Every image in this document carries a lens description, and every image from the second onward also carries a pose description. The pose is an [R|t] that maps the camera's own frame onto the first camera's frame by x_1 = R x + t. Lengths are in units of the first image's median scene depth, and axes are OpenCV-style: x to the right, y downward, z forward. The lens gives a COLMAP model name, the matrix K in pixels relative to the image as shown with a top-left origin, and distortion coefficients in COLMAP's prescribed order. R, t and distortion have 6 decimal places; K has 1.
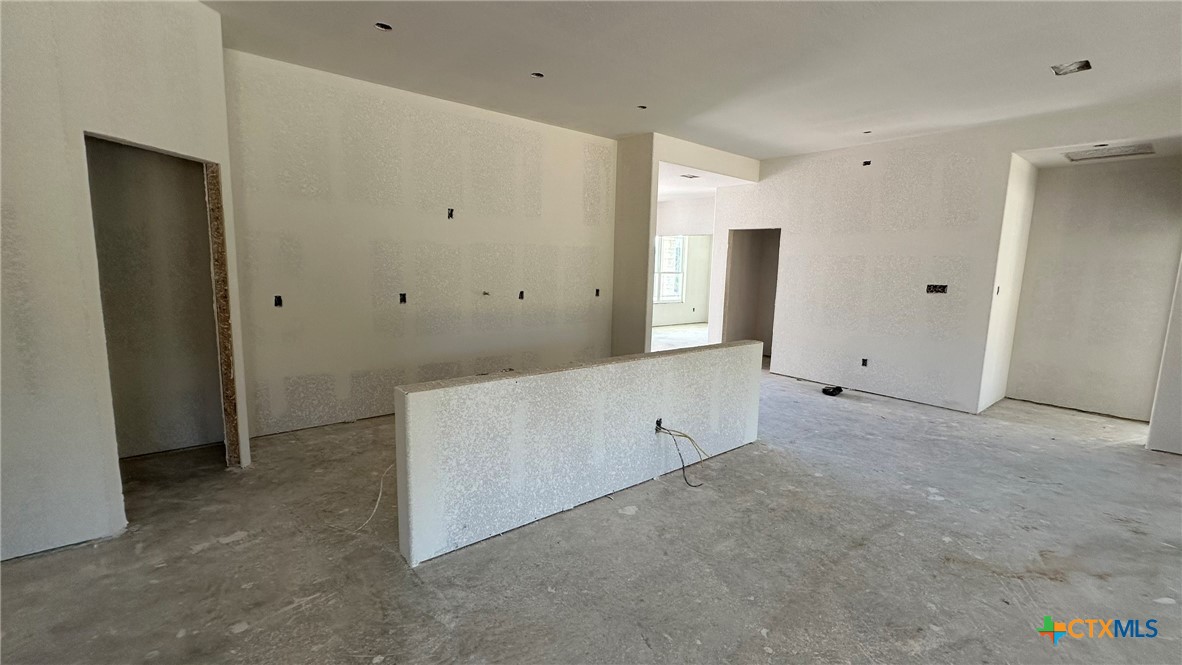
lens RADIAL K [[497.1, 0, 591.0], [0, 497.1, 332.5], [0, 0, 1]] dist [0.000500, 0.000193]
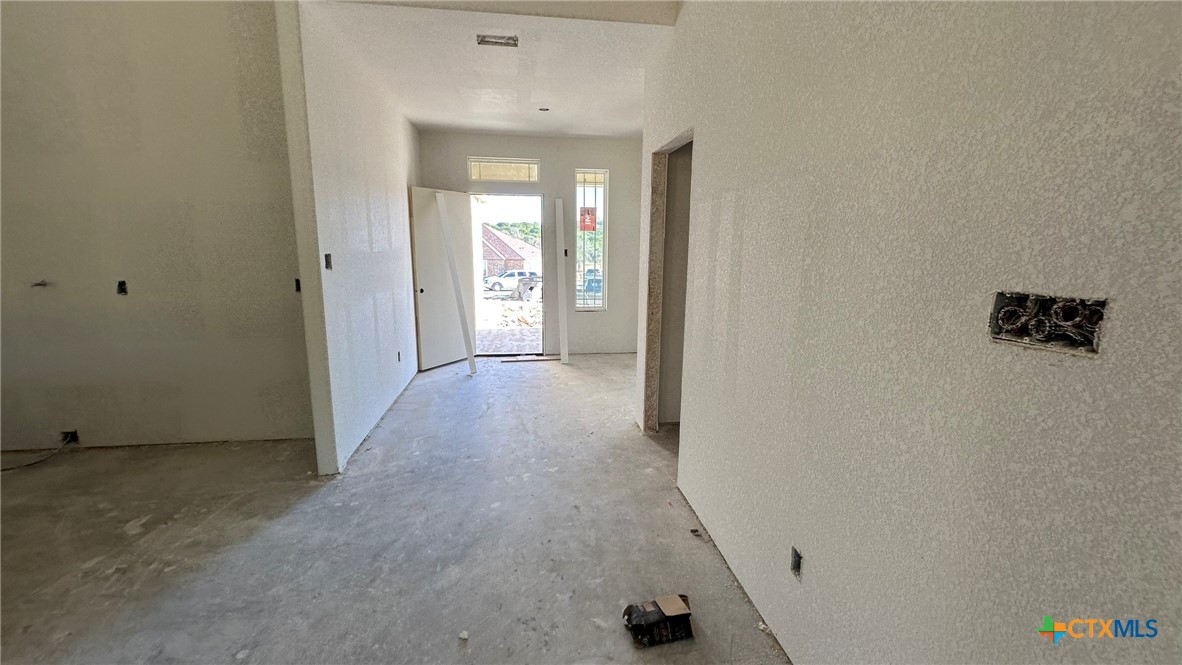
lens RADIAL K [[497.1, 0, 591.0], [0, 497.1, 332.5], [0, 0, 1]] dist [0.000500, 0.000193]
pose [[0.878540, 0.068611, -0.472715, 1.020125], [-0.054003, 0.997552, 0.044422, -0.131577], [0.474606, -0.013499, 0.880095, 1.250285]]
